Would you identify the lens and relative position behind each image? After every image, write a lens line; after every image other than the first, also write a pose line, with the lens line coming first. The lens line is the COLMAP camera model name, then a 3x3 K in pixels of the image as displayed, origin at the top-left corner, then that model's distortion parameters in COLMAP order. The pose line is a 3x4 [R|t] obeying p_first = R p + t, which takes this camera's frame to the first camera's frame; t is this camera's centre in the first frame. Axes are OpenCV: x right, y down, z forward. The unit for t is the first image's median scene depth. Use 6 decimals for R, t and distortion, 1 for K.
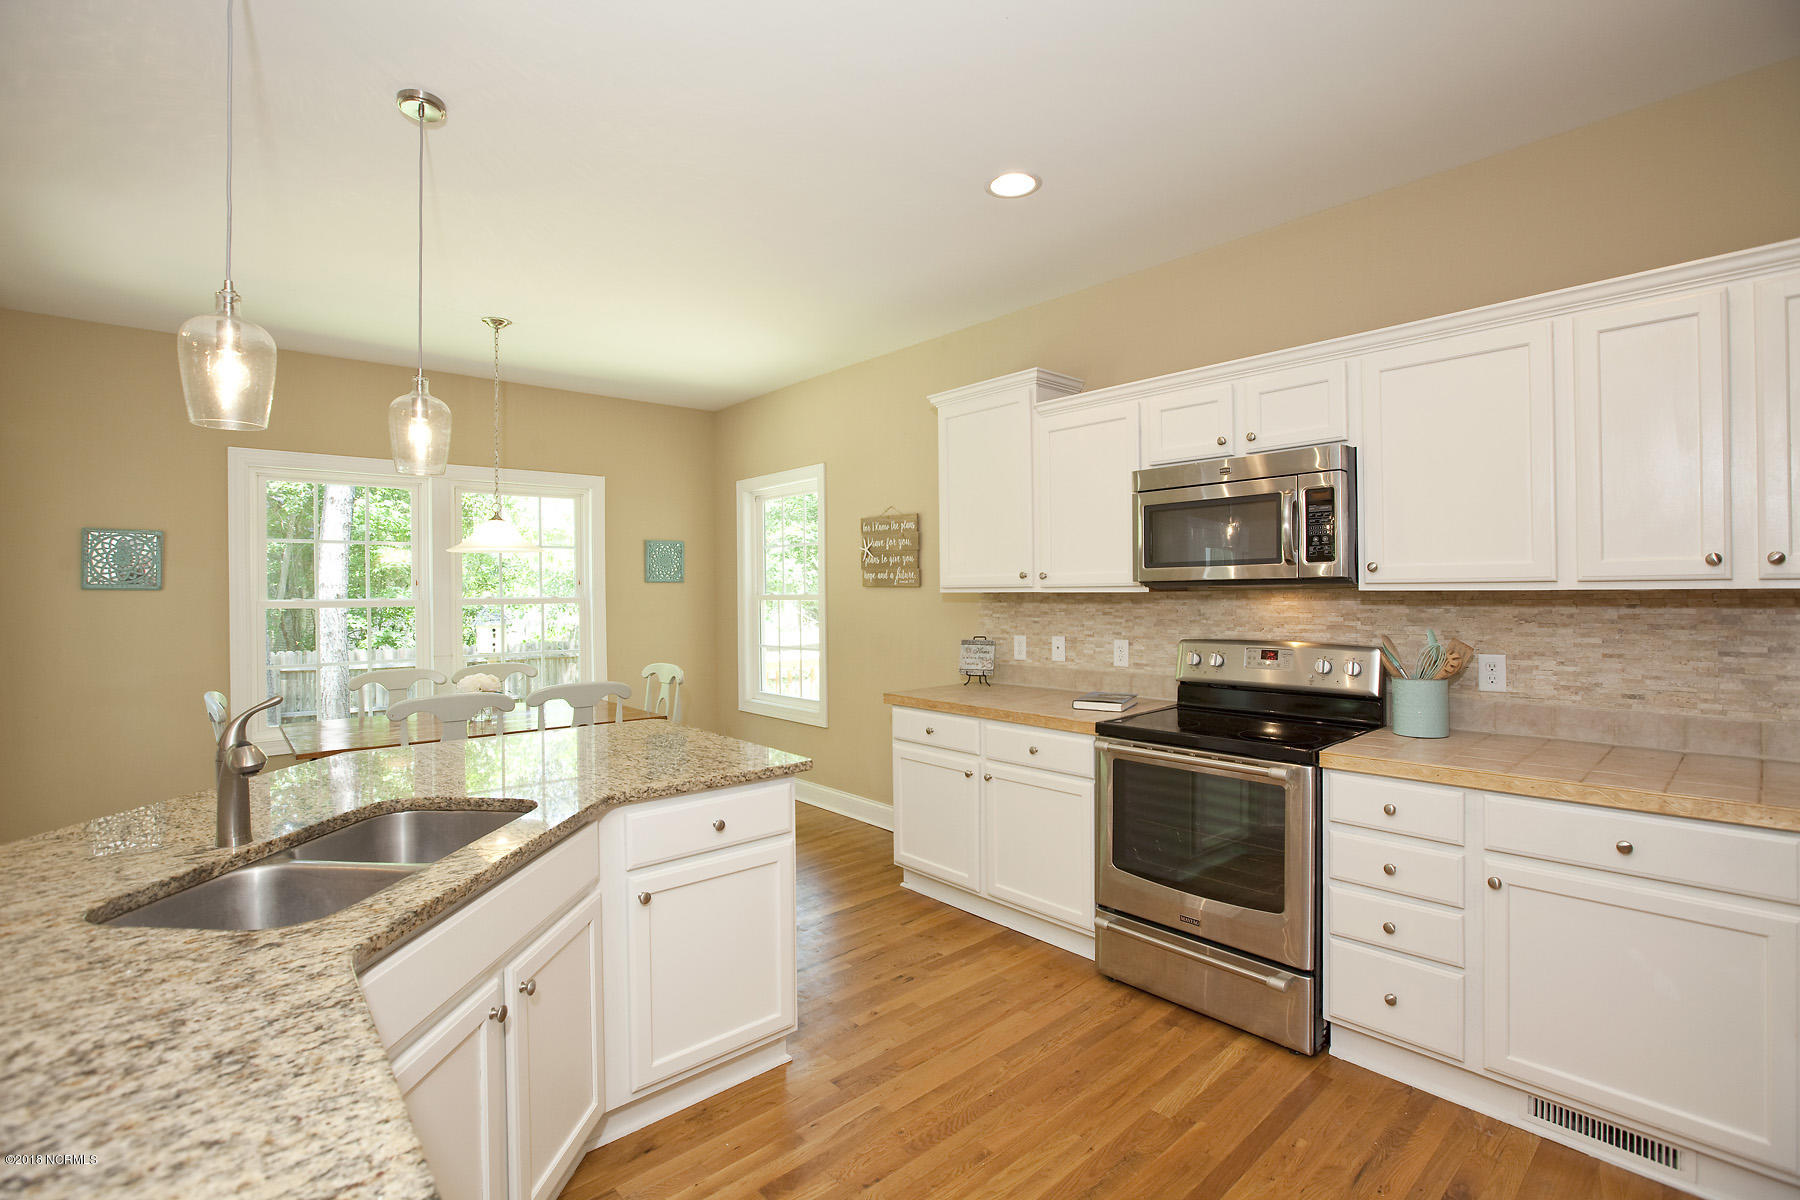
lens RADIAL K [[821.9, 0, 892.0], [0, 821.9, 591.3], [0, 0, 1]] dist [-0.042740, 0.016870]
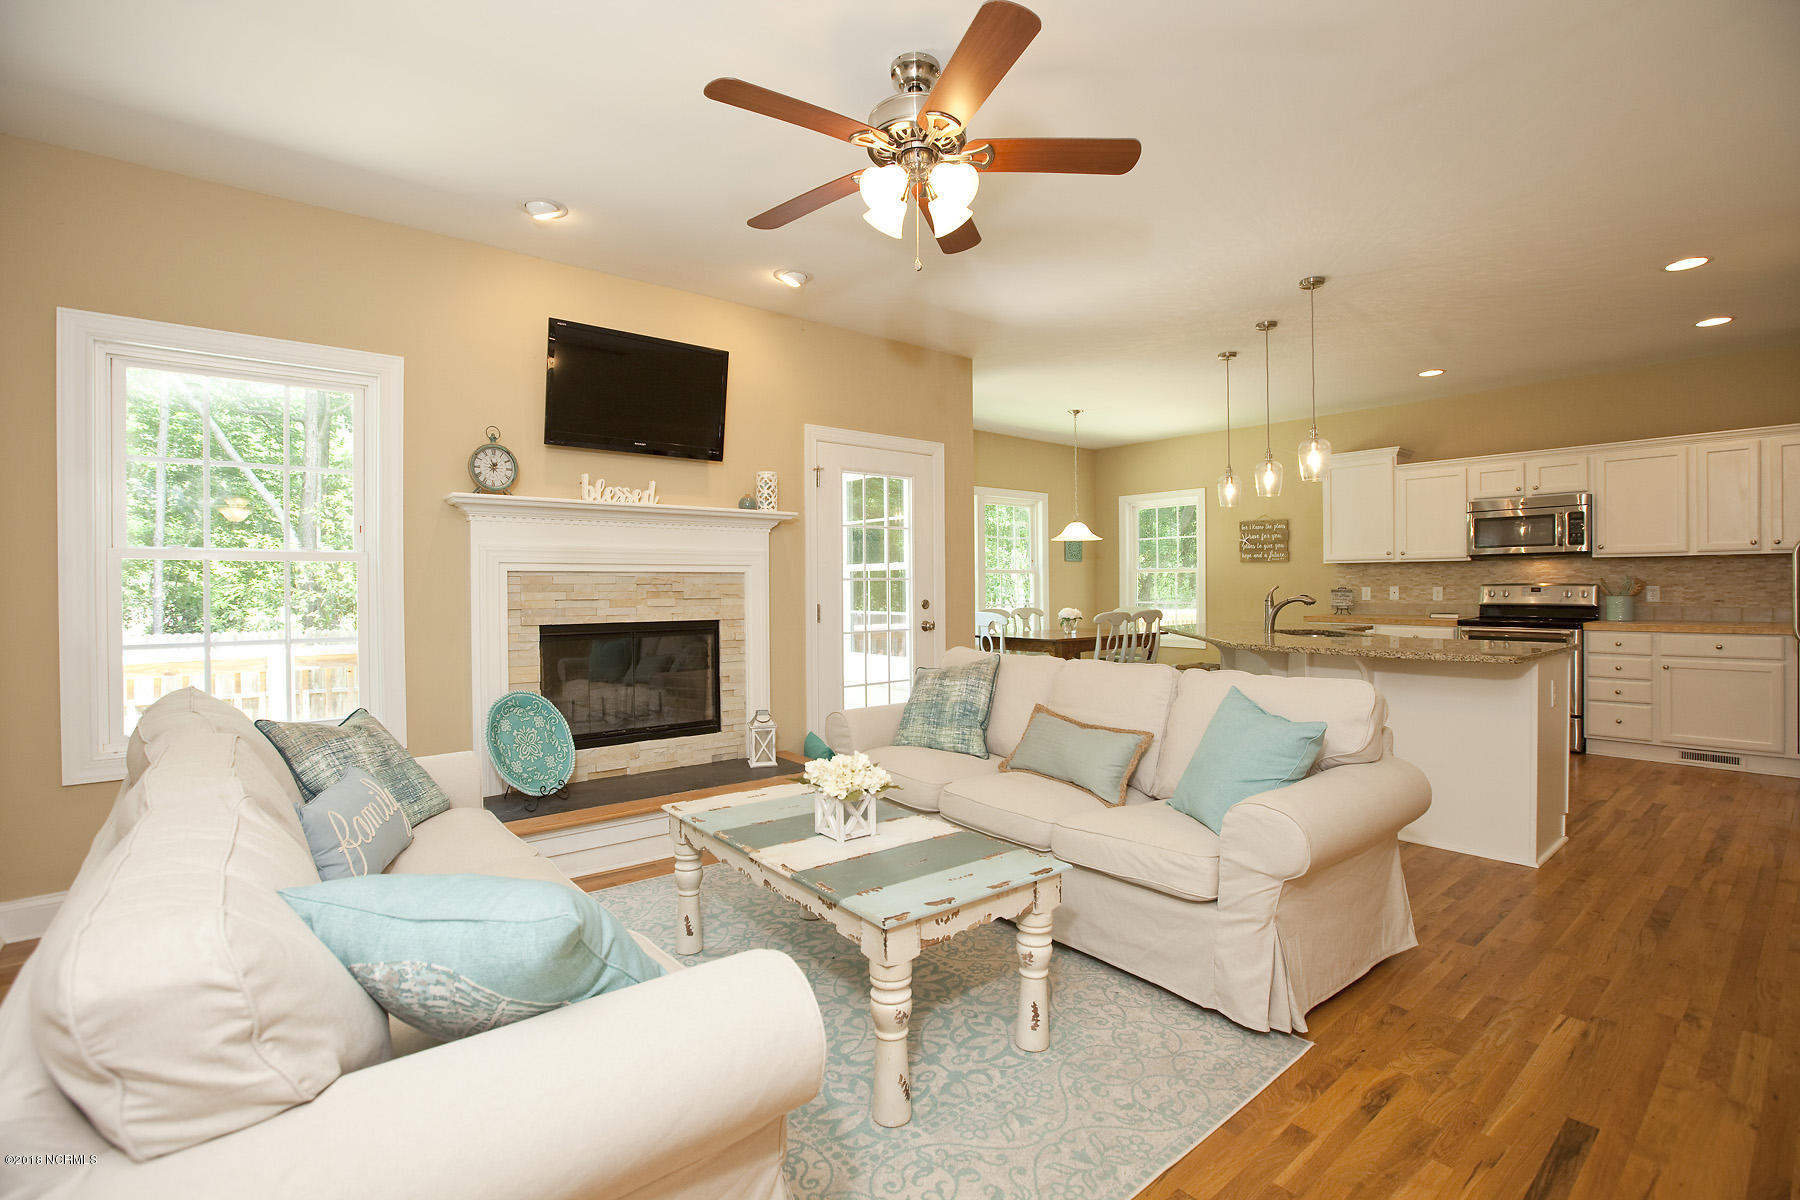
lens RADIAL K [[821.9, 0, 892.0], [0, 821.9, 591.3], [0, 0, 1]] dist [-0.042740, 0.016870]
pose [[0.999508, 0.002792, -0.031242, -1.187782], [-0.002595, 0.999977, 0.006328, 0.076651], [0.031259, -0.006243, 0.999492, -1.184028]]
